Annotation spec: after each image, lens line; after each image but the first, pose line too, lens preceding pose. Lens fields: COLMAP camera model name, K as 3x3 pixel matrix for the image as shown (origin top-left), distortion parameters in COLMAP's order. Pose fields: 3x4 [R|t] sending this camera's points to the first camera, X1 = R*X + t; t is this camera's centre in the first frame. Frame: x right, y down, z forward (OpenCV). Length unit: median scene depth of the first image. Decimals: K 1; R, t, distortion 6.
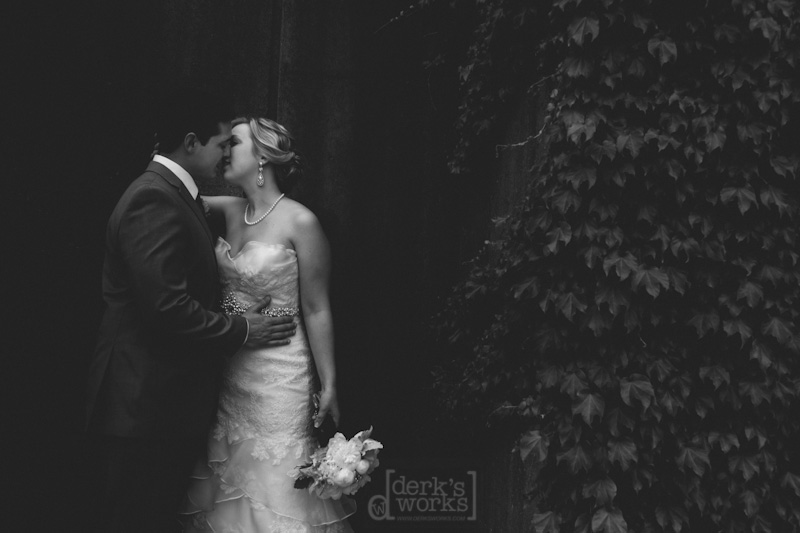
lens RADIAL K [[791.3, 0, 400.0], [0, 791.3, 266.5], [0, 0, 1]] dist [-0.070418, 0.003964]
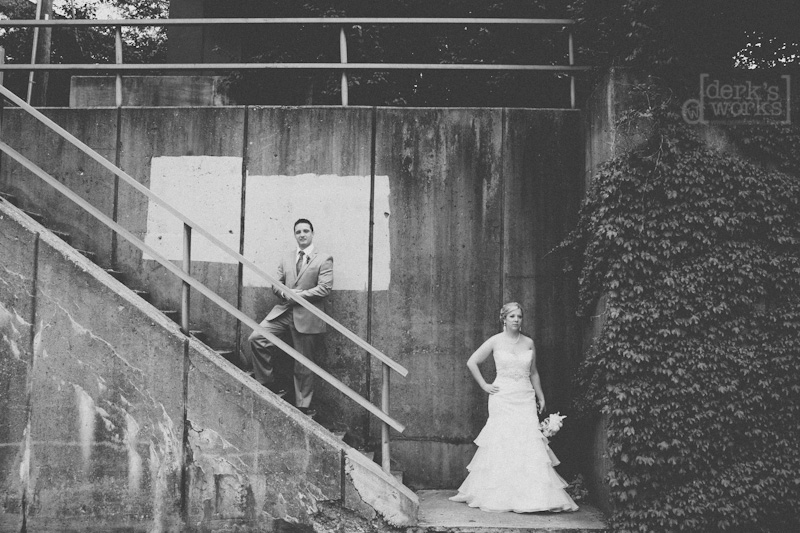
lens RADIAL K [[791.3, 0, 400.0], [0, 791.3, 266.5], [0, 0, 1]] dist [-0.070418, 0.003964]
pose [[0.985997, -0.044269, -0.160782, -0.127335], [0.025811, 0.993016, -0.115126, -0.009742], [0.164755, 0.109363, 0.980253, -2.481080]]
